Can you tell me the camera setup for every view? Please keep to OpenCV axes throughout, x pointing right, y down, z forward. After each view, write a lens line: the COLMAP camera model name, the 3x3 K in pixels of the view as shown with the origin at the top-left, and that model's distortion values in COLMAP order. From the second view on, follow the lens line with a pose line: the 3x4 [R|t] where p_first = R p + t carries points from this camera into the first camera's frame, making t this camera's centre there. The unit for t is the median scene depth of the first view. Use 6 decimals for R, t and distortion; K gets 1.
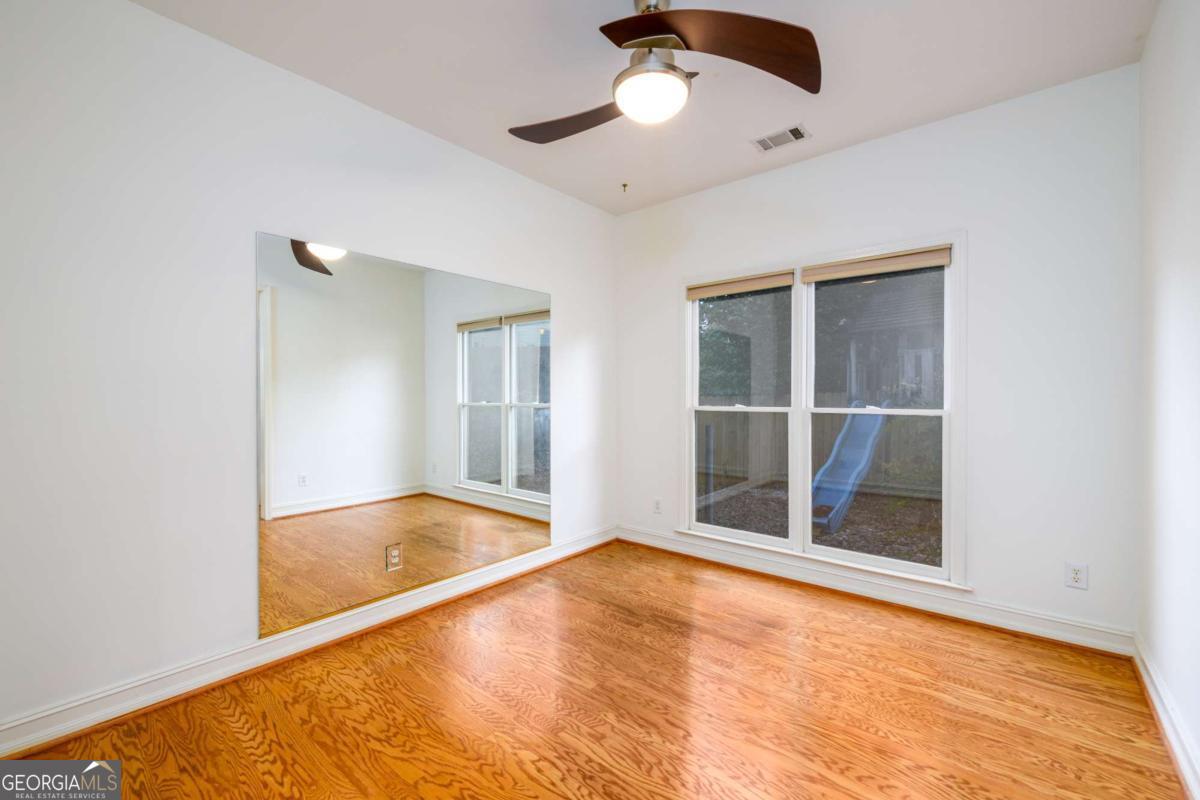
lens RADIAL K [[497.7, 0, 600.0], [0, 497.7, 400.0], [0, 0, 1]] dist [0.000203, 0.000029]
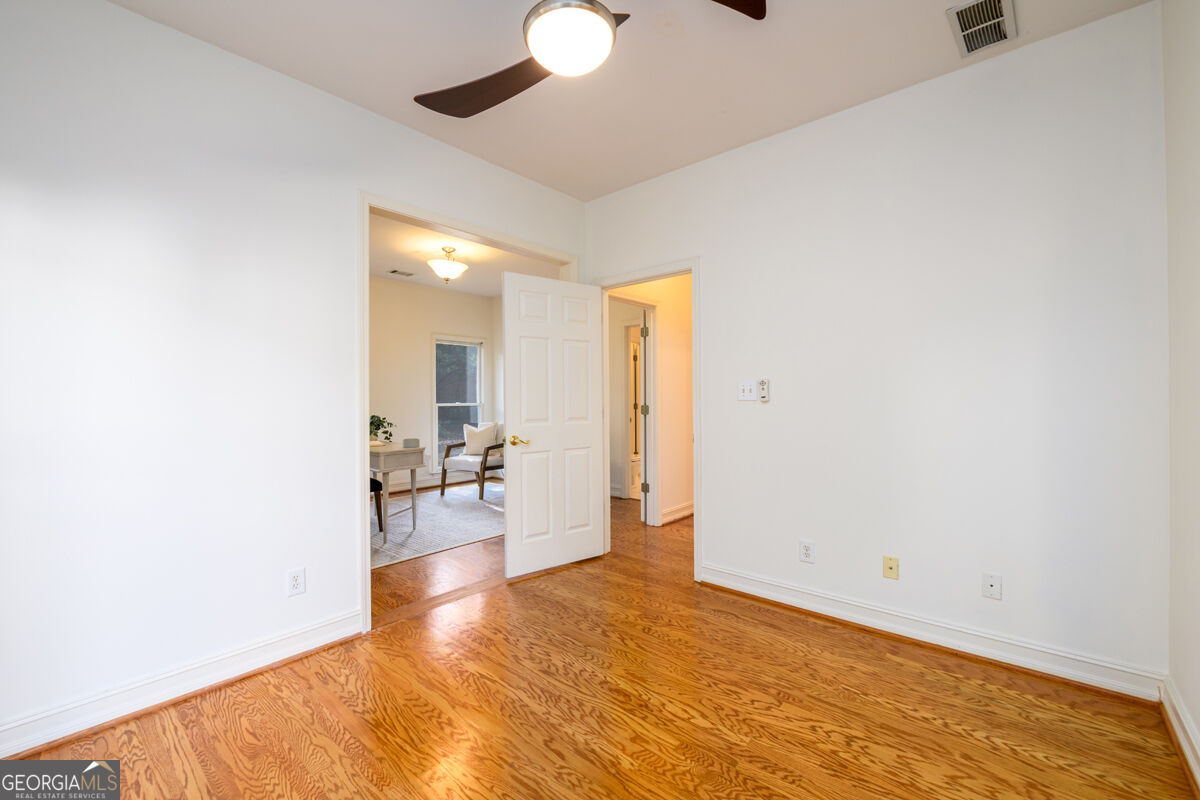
lens RADIAL K [[497.7, 0, 600.0], [0, 497.7, 400.0], [0, 0, 1]] dist [0.000203, 0.000029]
pose [[-0.999748, 0.010571, 0.019827, 0.047292], [0.010934, 0.999773, 0.018275, -0.019203], [-0.019629, 0.018487, -0.999636, 2.052263]]
